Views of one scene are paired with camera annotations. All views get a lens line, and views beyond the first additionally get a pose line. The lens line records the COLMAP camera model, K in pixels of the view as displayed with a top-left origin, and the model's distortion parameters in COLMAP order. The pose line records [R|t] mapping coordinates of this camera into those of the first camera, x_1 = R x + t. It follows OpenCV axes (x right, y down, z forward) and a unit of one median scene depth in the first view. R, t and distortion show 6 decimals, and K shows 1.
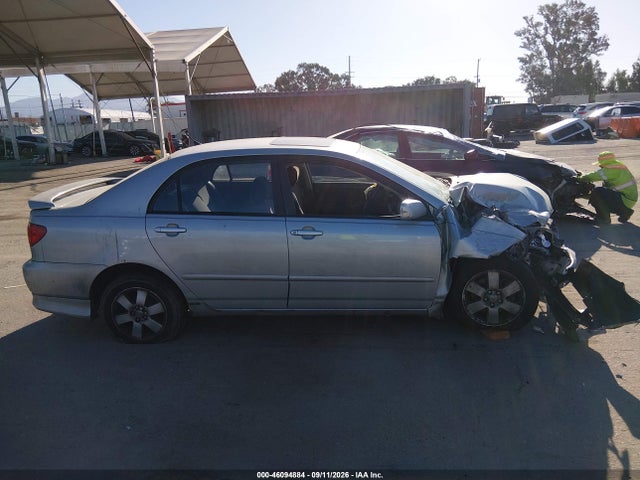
lens RADIAL K [[478.7, 0, 320.0], [0, 478.7, 240.0], [0, 0, 1]] dist [0.093189, -0.153112]
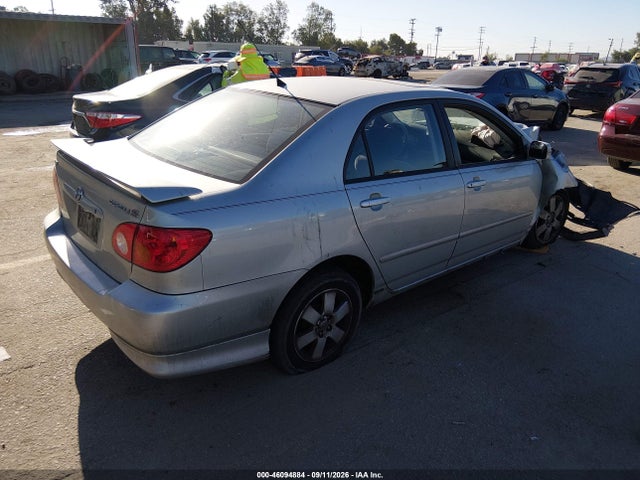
lens RADIAL K [[478.7, 0, 320.0], [0, 478.7, 240.0], [0, 0, 1]] dist [0.093189, -0.153112]
pose [[0.705462, -0.195625, 0.681215, -0.162349], [0.121564, 0.980308, 0.155624, -0.016359], [-0.698245, -0.026975, 0.715351, 0.095413]]
